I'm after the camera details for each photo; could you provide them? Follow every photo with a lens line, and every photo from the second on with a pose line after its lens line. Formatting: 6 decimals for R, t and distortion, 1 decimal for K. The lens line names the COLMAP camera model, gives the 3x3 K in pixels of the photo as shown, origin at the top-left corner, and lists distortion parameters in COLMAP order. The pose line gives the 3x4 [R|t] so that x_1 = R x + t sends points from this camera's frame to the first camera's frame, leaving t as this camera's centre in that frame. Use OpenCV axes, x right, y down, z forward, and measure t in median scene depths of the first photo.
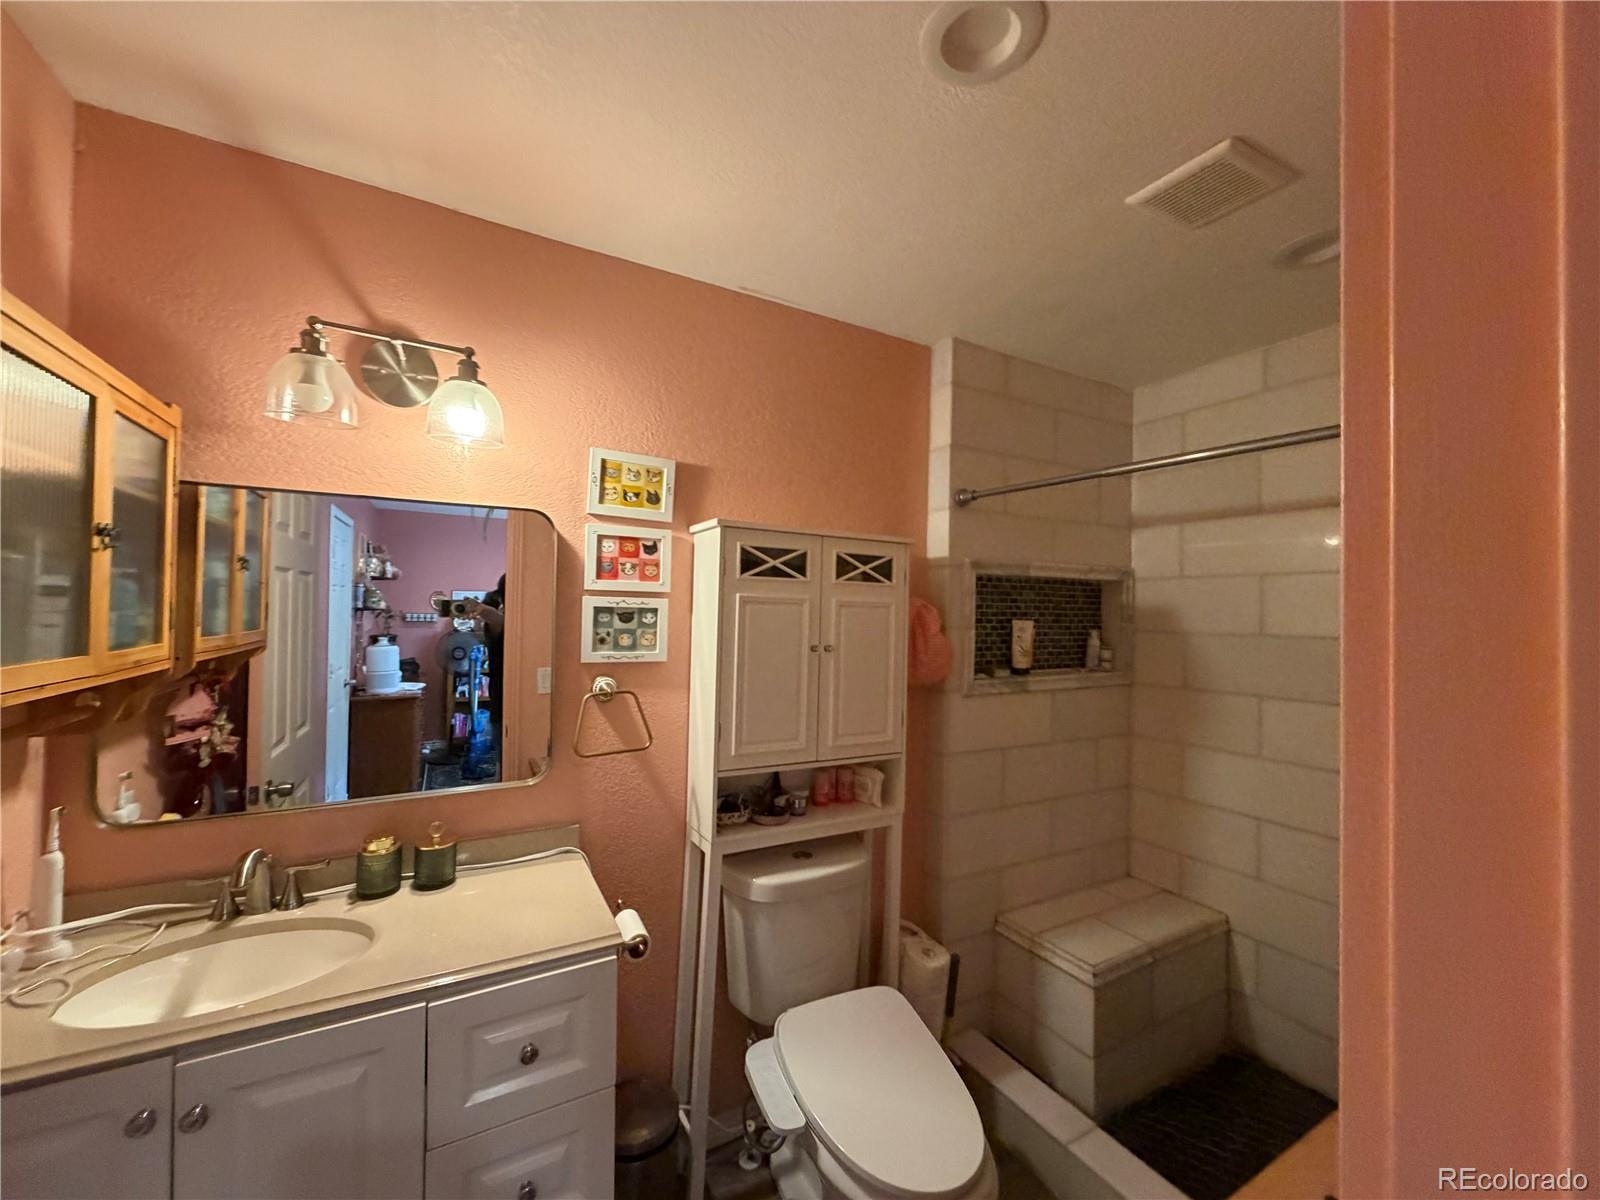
lens RADIAL K [[638.2, 0, 800.2], [0, 638.2, 600.6], [0, 0, 1]] dist [0.000266, -0.000167]
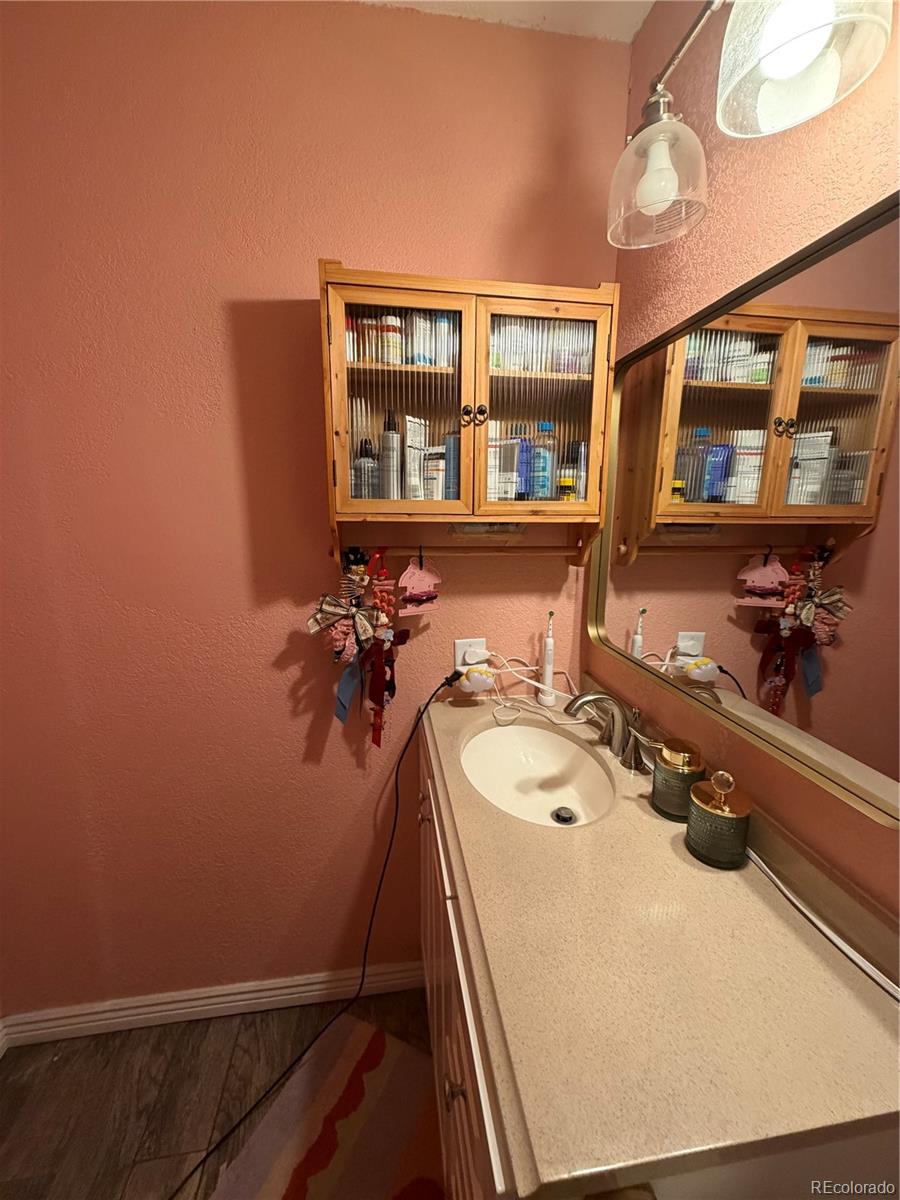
lens RADIAL K [[478.7, 0, 451.4], [0, 478.7, 597.1], [0, 0, 1]] dist [0.000266, -0.000167]
pose [[-0.368840, 0.153461, -0.916737, -0.027738], [-0.004188, 0.985992, 0.166739, 0.086659], [0.929484, 0.065340, -0.363030, 0.987724]]
